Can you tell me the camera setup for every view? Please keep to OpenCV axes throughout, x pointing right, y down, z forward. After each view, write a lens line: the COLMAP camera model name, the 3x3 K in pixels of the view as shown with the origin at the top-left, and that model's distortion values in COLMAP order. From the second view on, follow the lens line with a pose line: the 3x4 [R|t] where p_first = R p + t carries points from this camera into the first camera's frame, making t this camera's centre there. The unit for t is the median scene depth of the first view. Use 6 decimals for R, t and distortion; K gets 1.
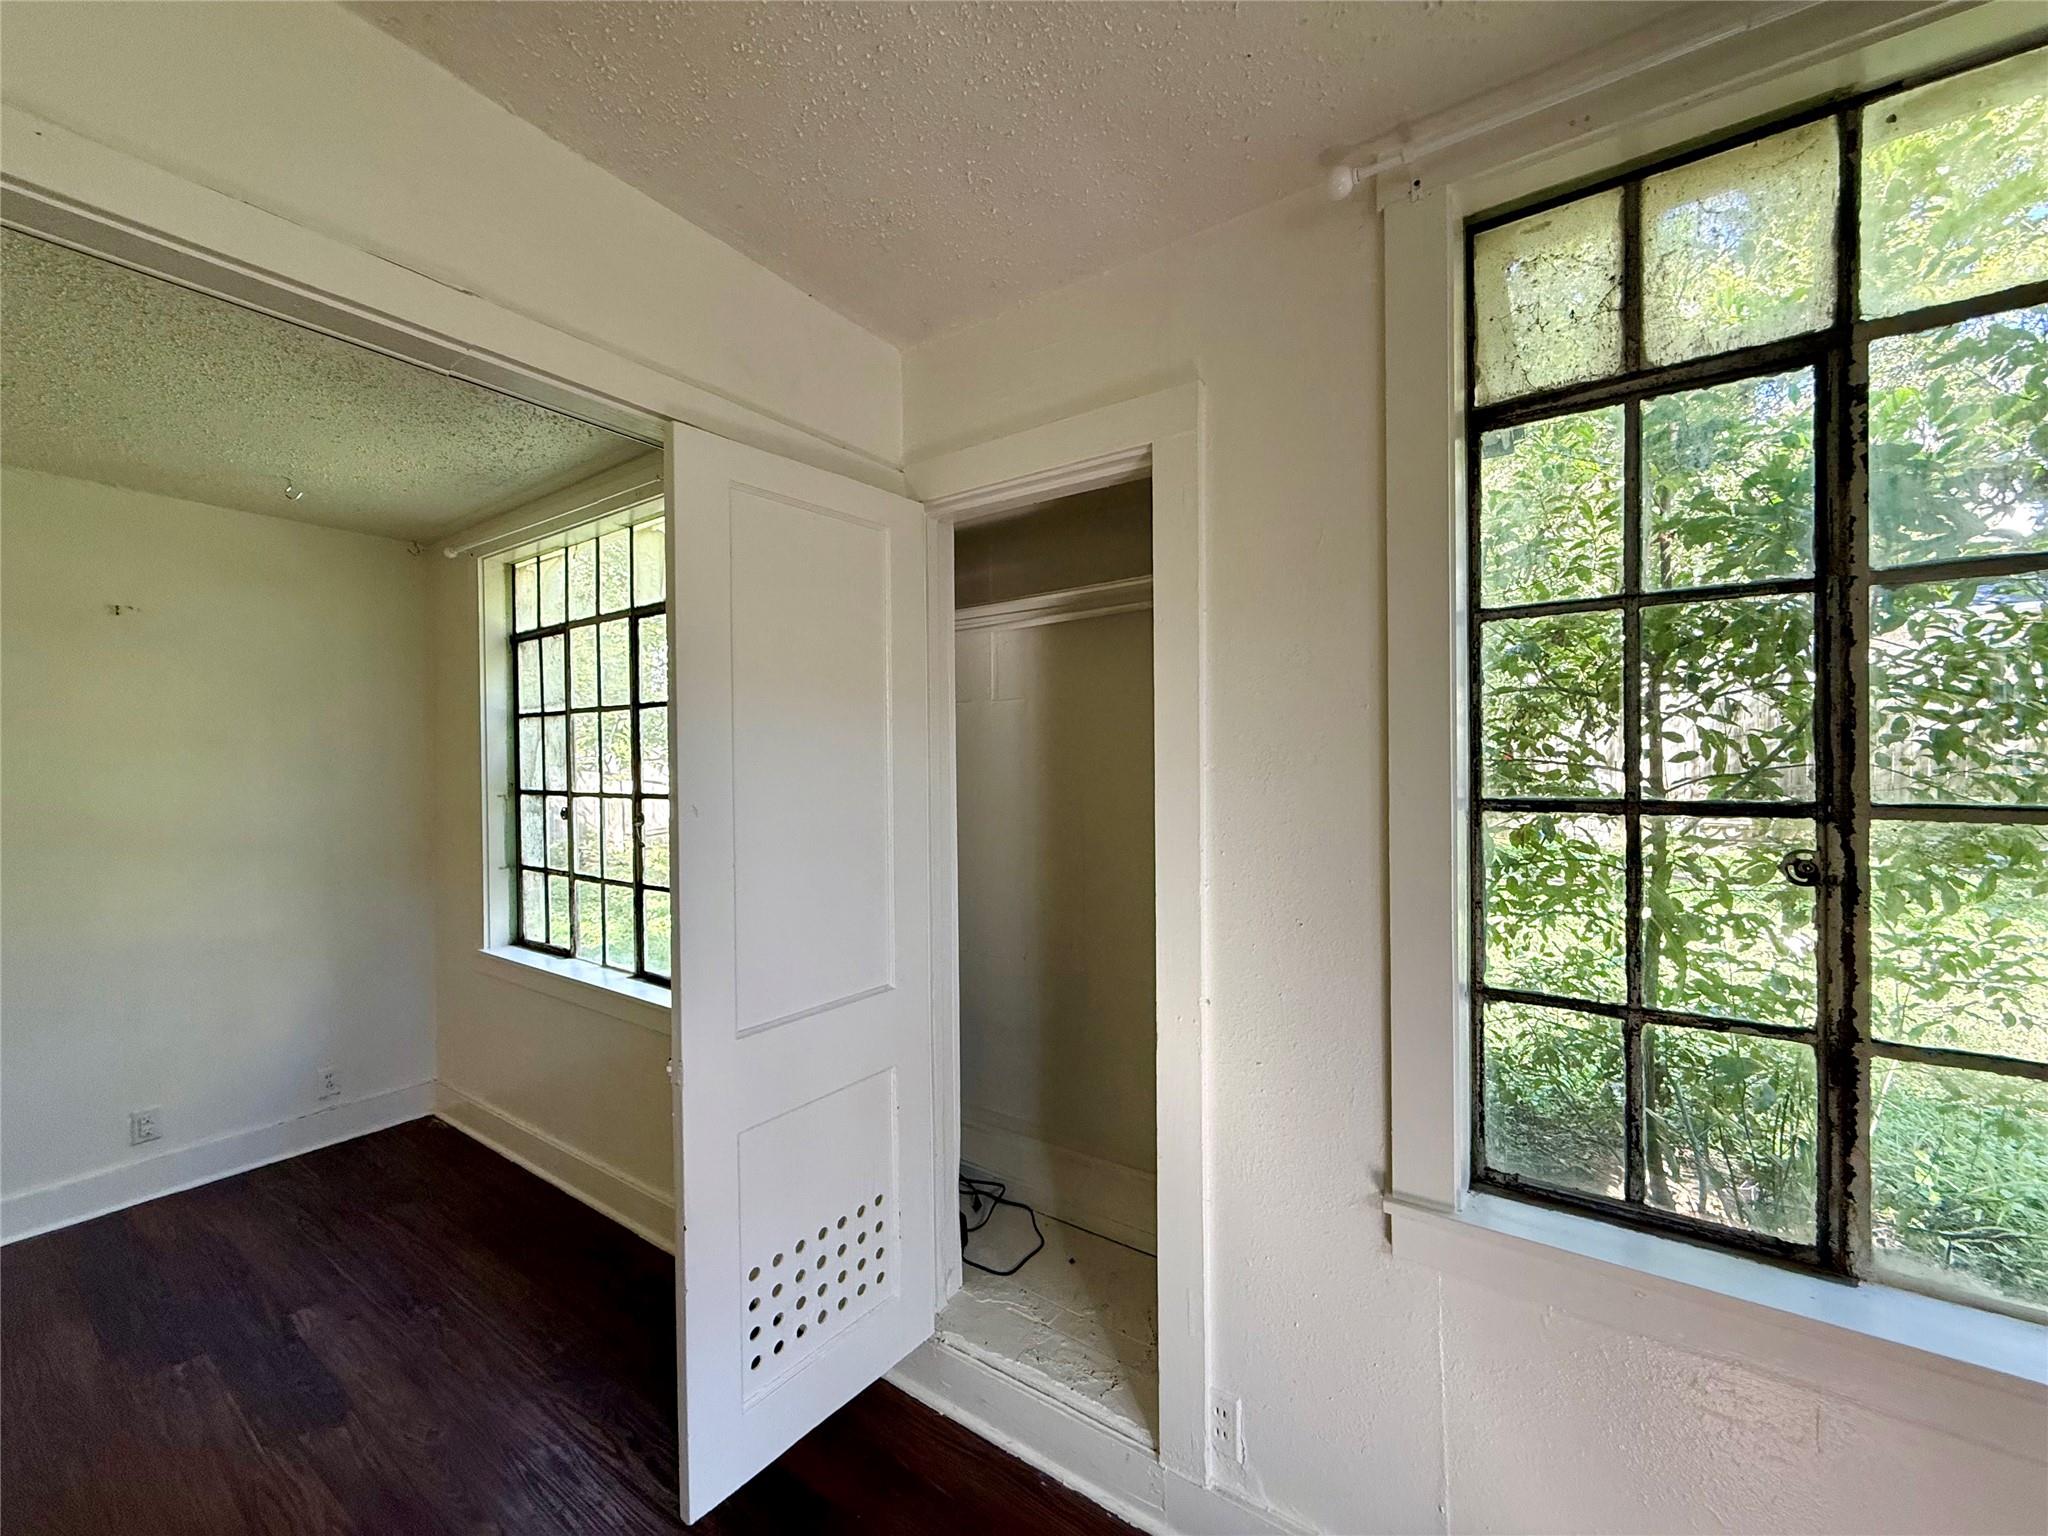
lens RADIAL K [[813.3, 0, 1019.7], [0, 813.3, 764.4], [0, 0, 1]] dist [-0.001290, -0.000251]
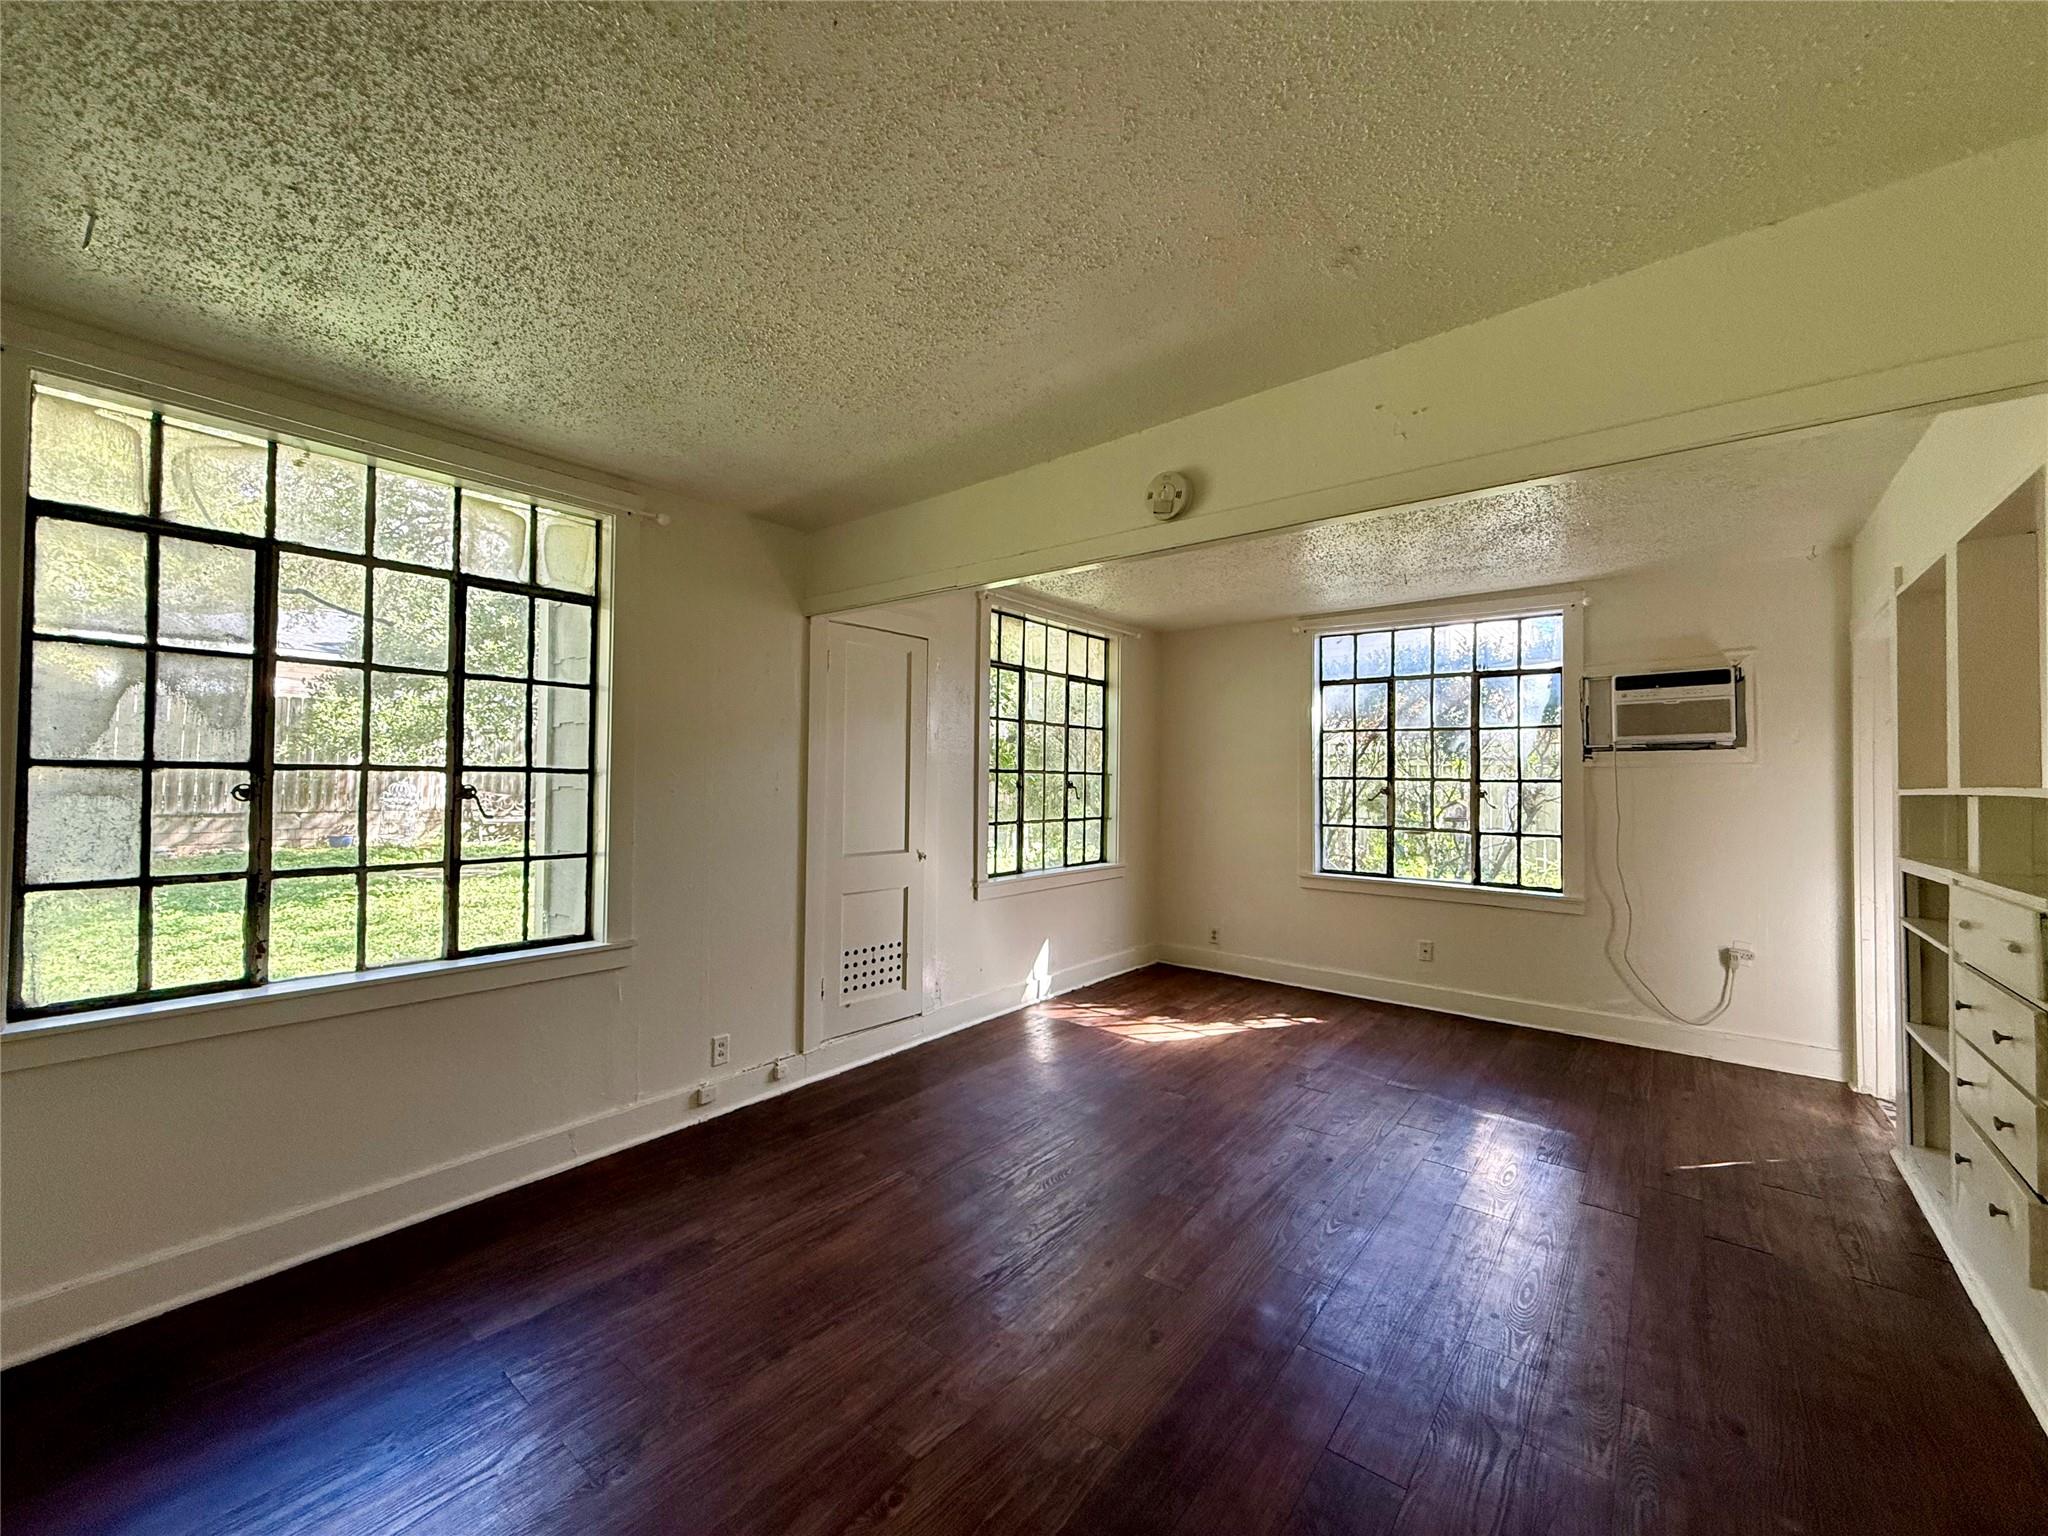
lens RADIAL K [[805.2, 0, 1003.6], [0, 805.2, 777.0], [0, 0, 1]] dist [-0.000103, -0.000022]
pose [[0.086752, 0.025200, 0.995911, -1.569427], [0.008607, 0.999624, -0.026044, 0.091509], [-0.996193, 0.010832, 0.086503, 0.321316]]
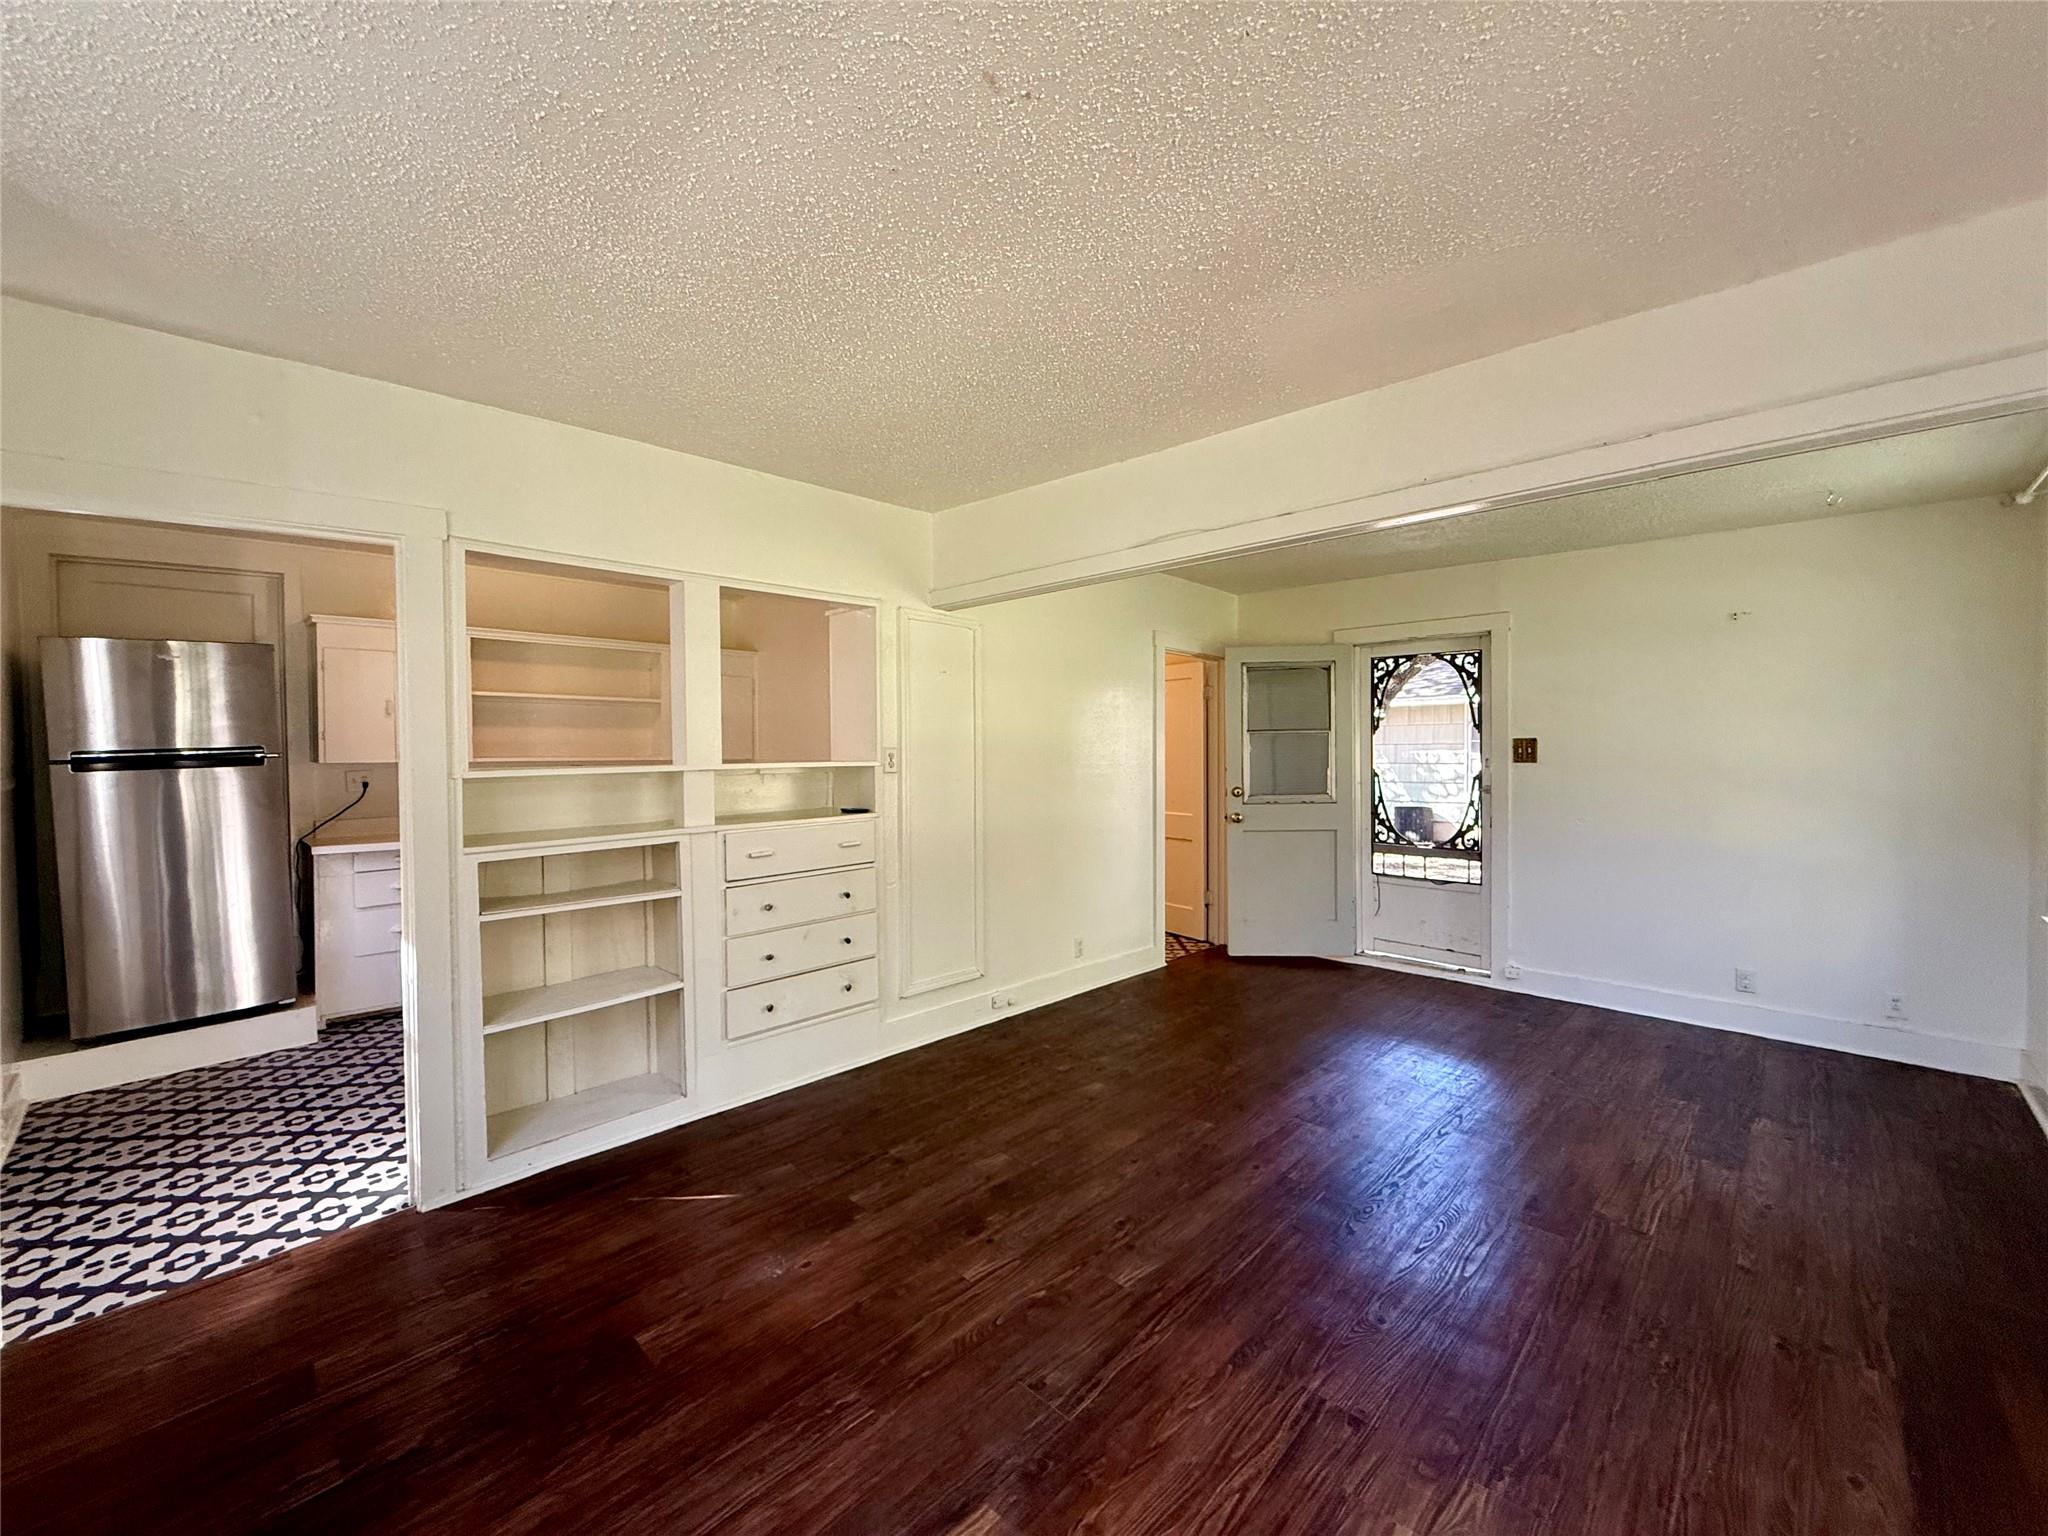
lens RADIAL K [[813.3, 0, 1019.7], [0, 813.3, 764.4], [0, 0, 1]] dist [-0.001290, -0.000251]
pose [[-0.165401, 0.029336, -0.985790, 0.593627], [0.002037, 0.999566, 0.029404, 0.030895], [0.986224, 0.002855, -0.165389, -0.011289]]
